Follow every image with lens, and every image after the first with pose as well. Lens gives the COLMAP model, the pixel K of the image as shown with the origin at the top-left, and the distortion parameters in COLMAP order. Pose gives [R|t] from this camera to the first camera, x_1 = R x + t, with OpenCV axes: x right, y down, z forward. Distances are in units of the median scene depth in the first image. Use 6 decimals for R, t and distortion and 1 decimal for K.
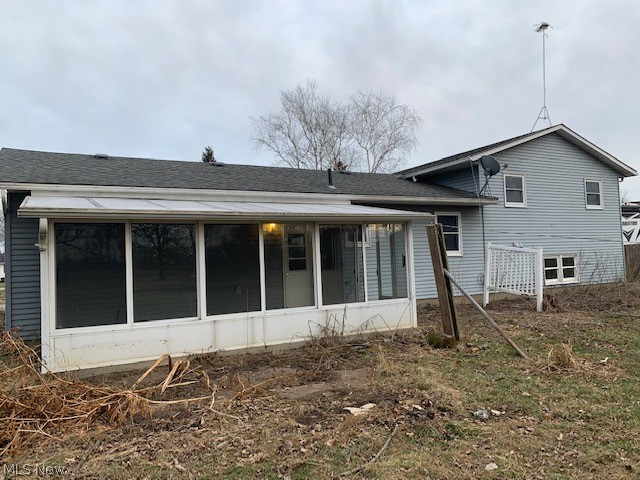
lens RADIAL K [[511.8, 0, 320.0], [0, 511.8, 240.0], [0, 0, 1]] dist [0.057717, -0.066622]
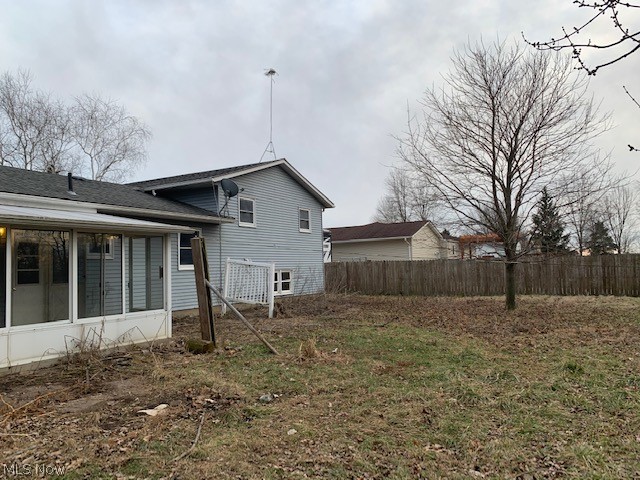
lens RADIAL K [[511.8, 0, 320.0], [0, 511.8, 240.0], [0, 0, 1]] dist [0.057717, -0.066622]
pose [[0.847245, 0.043751, 0.529398, -0.119140], [-0.025130, 0.998788, -0.042324, 0.012044], [-0.530608, 0.022555, 0.847317, -0.038697]]
